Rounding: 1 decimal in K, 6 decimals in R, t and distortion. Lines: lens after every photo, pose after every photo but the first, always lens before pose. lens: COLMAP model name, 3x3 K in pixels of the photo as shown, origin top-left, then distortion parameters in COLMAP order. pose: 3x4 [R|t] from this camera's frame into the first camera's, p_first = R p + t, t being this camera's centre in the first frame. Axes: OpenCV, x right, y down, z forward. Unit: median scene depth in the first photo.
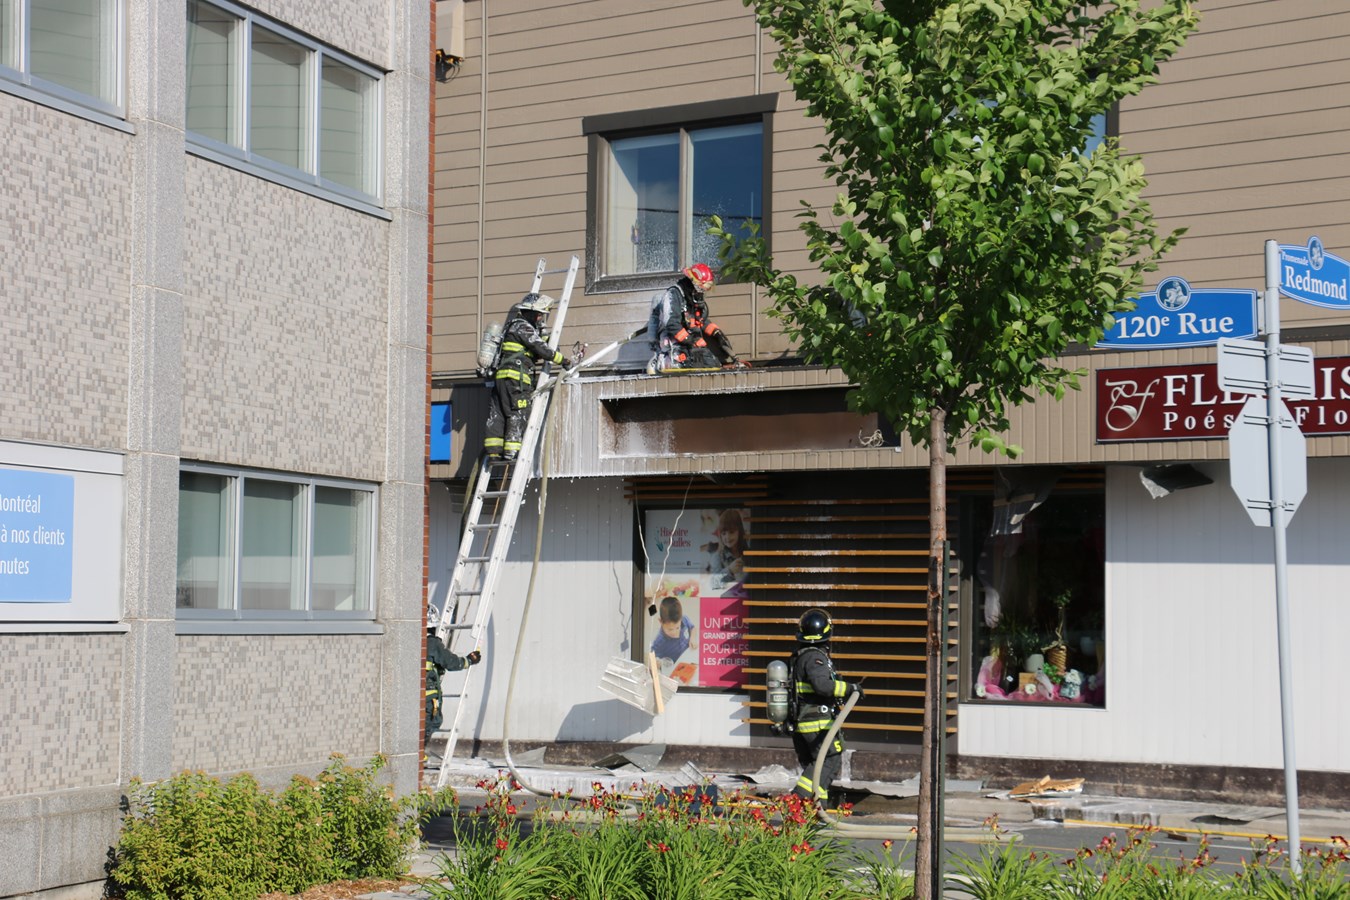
lens RADIAL K [[2891.9, 0, 714.3], [0, 2891.9, 479.1], [0, 0, 1]] dist [0.367219, 0.000000]
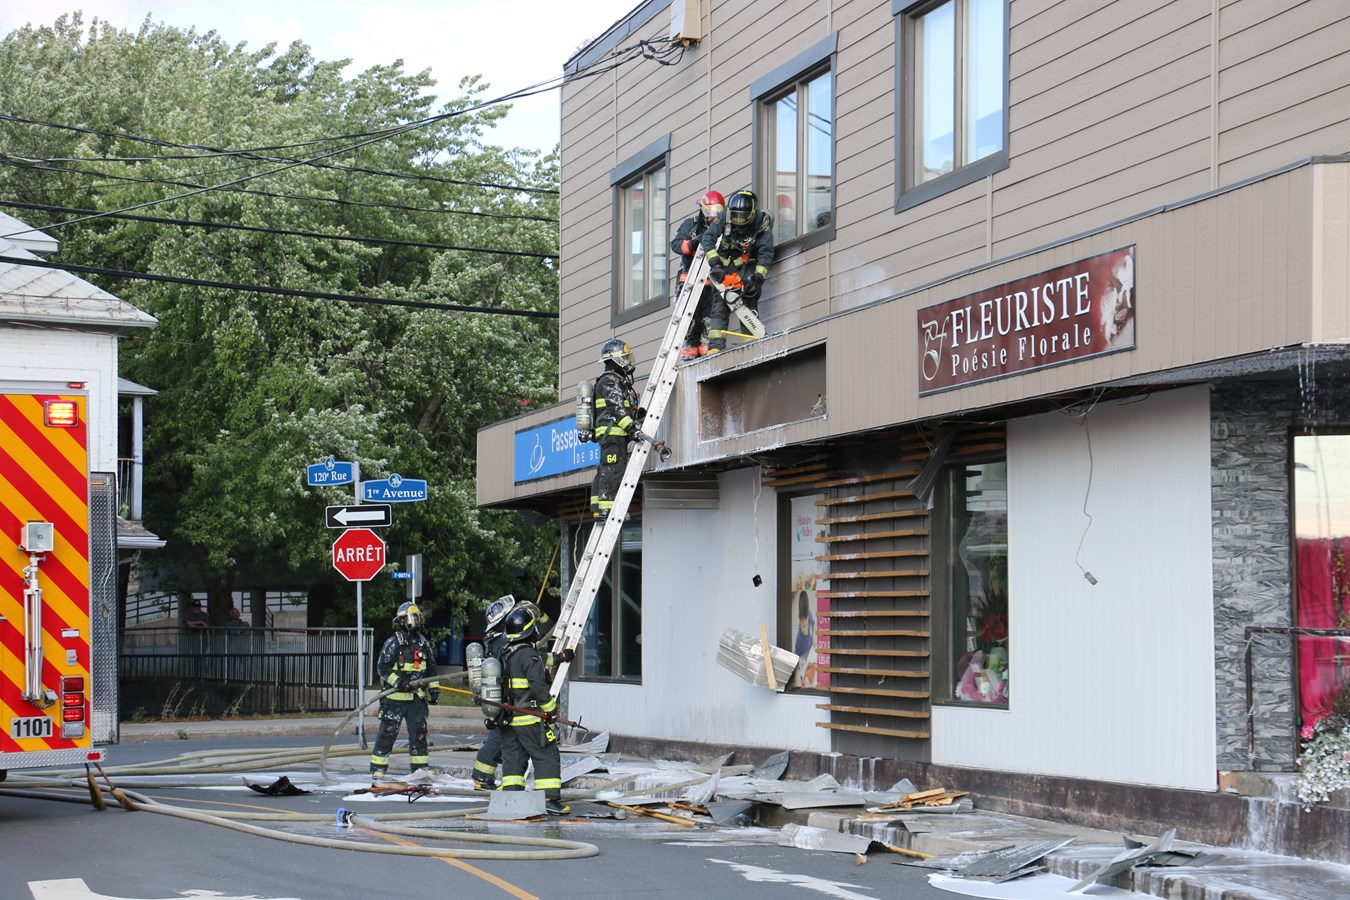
lens RADIAL K [[2786.3, 0, 724.9], [0, 2786.3, 471.0], [0, 0, 1]] dist [0.355380, 0.000000]
pose [[0.818339, -0.045148, -0.572960, 0.523733], [0.037239, 0.998980, -0.025530, 0.026773], [0.573528, -0.000444, 0.819186, 0.281871]]
